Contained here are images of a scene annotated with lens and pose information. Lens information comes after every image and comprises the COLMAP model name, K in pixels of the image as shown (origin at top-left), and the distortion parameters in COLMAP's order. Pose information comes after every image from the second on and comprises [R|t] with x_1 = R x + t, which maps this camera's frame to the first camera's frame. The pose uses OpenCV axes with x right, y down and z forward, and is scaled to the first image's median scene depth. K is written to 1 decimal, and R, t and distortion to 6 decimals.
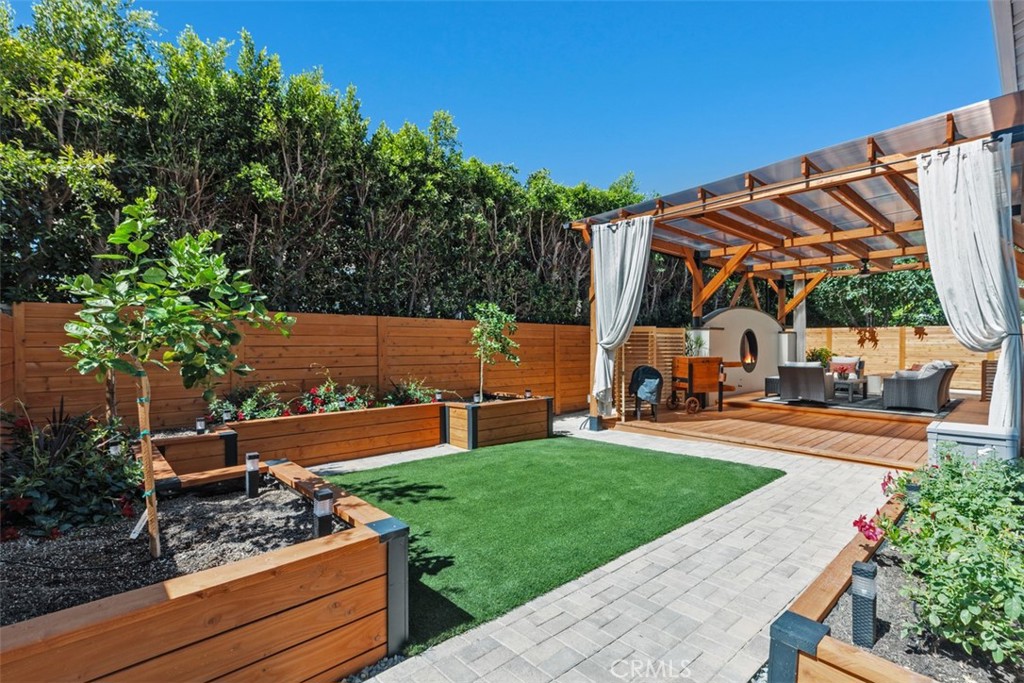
lens RADIAL K [[475.5, 0, 512.8], [0, 475.5, 339.2], [0, 0, 1]] dist [-0.003596, -0.000451]
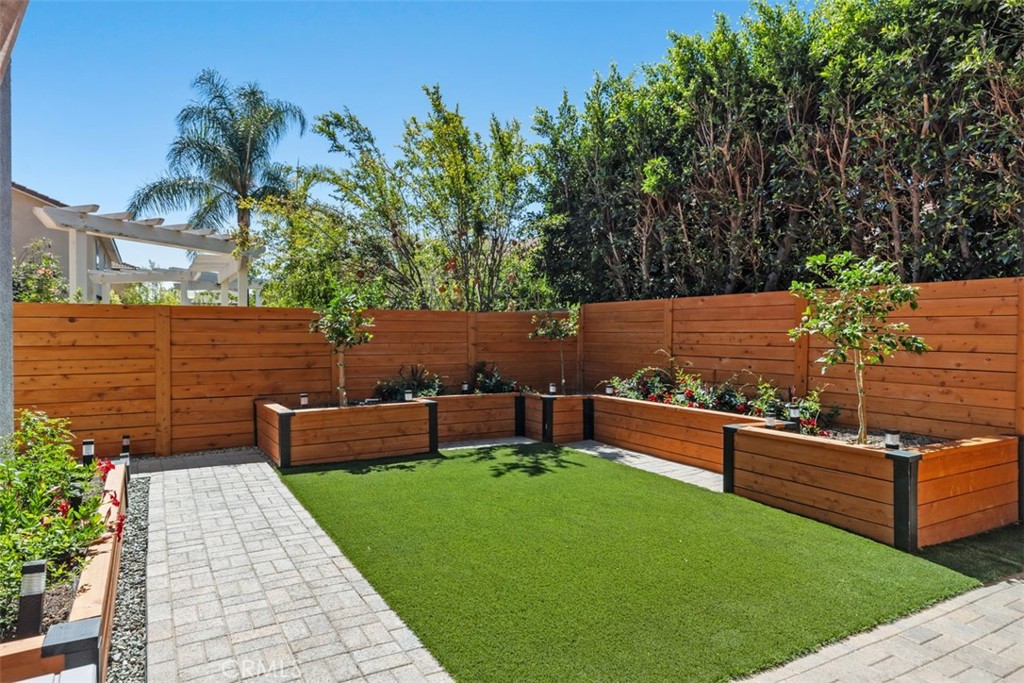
lens RADIAL K [[635.3, 0, 512.0], [0, 635.3, 341.5], [0, 0, 1]] dist [0.000248, 0.000347]
pose [[-0.218045, 0.020438, -0.975725, 0.772221], [0.015134, 0.999731, 0.017559, 0.004675], [0.975821, -0.010937, -0.218295, 0.851364]]
